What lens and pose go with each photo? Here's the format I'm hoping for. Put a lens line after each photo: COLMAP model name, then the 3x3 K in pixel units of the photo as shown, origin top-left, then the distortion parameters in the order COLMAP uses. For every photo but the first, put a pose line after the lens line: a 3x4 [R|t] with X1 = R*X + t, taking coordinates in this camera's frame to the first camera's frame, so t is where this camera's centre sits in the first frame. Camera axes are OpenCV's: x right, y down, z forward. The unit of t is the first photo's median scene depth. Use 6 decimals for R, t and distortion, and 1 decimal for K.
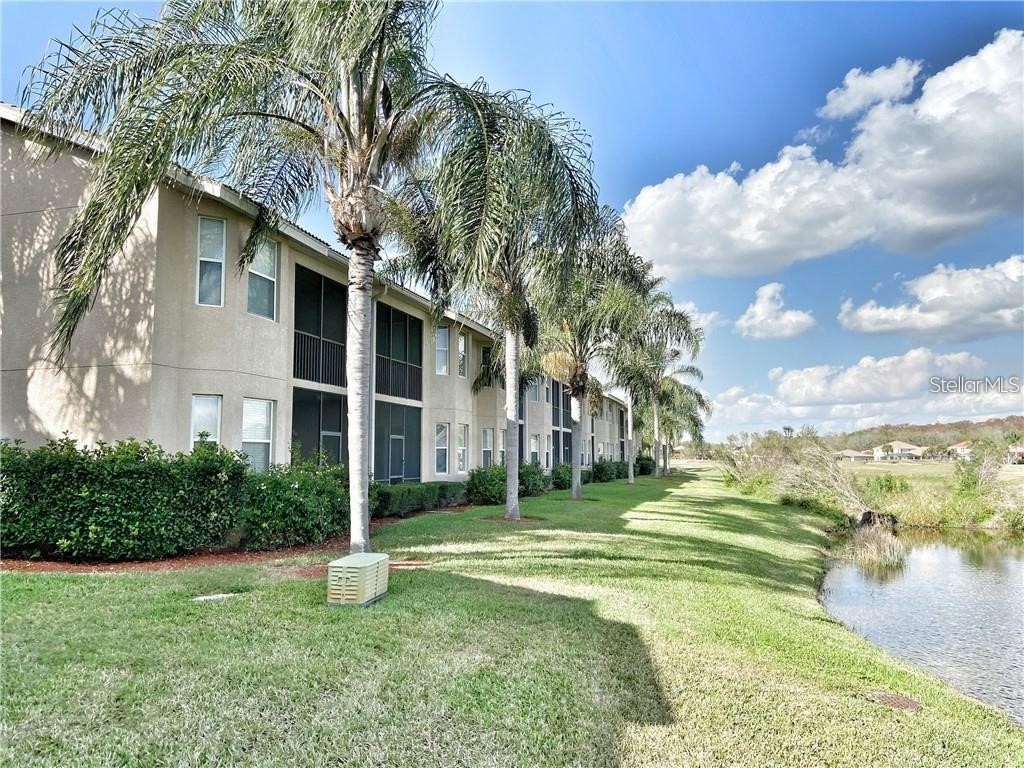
lens RADIAL K [[770.7, 0, 511.5], [0, 770.7, 383.5], [0, 0, 1]] dist [0.102731, -0.105019]
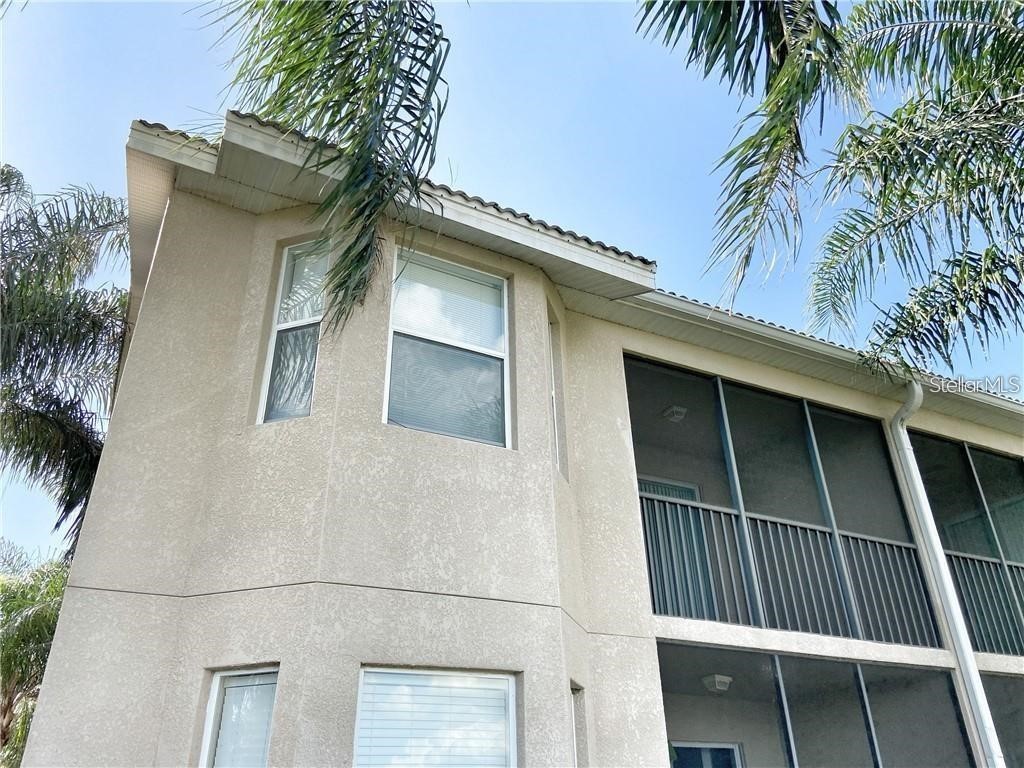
lens RADIAL K [[770.7, 0, 510.3], [0, 770.7, 386.8], [0, 0, 1]] dist [0.102731, -0.105019]
pose [[0.680586, -0.379502, -0.626722, -0.056937], [0.093656, 0.893443, -0.439305, 0.057301], [0.726657, 0.240288, 0.643608, 0.746726]]
